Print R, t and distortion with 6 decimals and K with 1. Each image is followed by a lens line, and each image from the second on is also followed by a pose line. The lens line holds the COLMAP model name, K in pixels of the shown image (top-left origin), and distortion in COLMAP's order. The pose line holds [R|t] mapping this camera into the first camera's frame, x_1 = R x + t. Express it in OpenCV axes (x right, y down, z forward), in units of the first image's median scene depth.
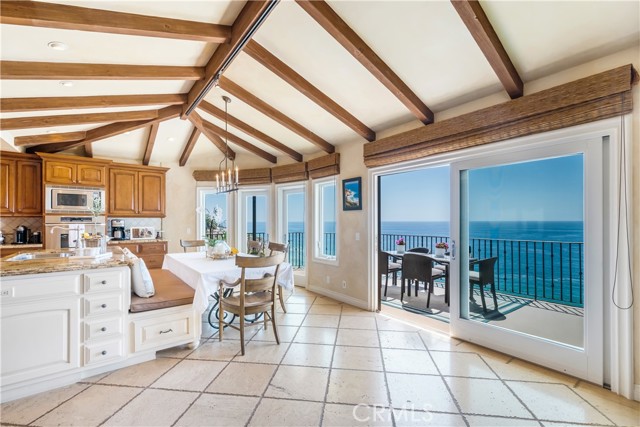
lens RADIAL K [[283.6, 0, 320.0], [0, 283.6, 213.5], [0, 0, 1]] dist [0.000269, 0.000074]
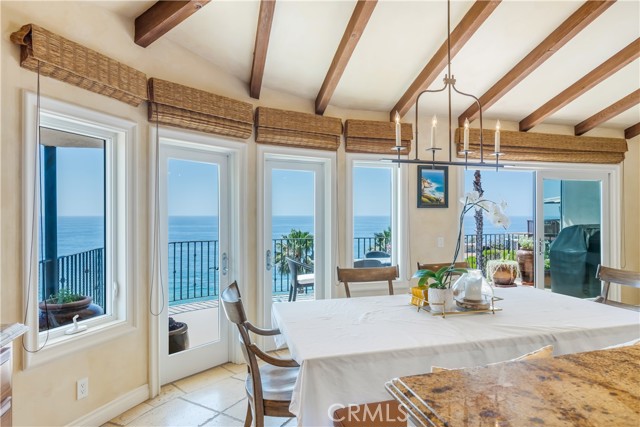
lens RADIAL K [[358.7, 0, 320.0], [0, 358.7, 213.5], [0, 0, 1]] dist [0.001022, 0.000410]
pose [[0.348590, 0.001607, 0.937274, -0.872376], [-0.017606, 0.999833, 0.004834, 0.004222], [-0.937110, -0.018187, 0.348561, 0.933615]]
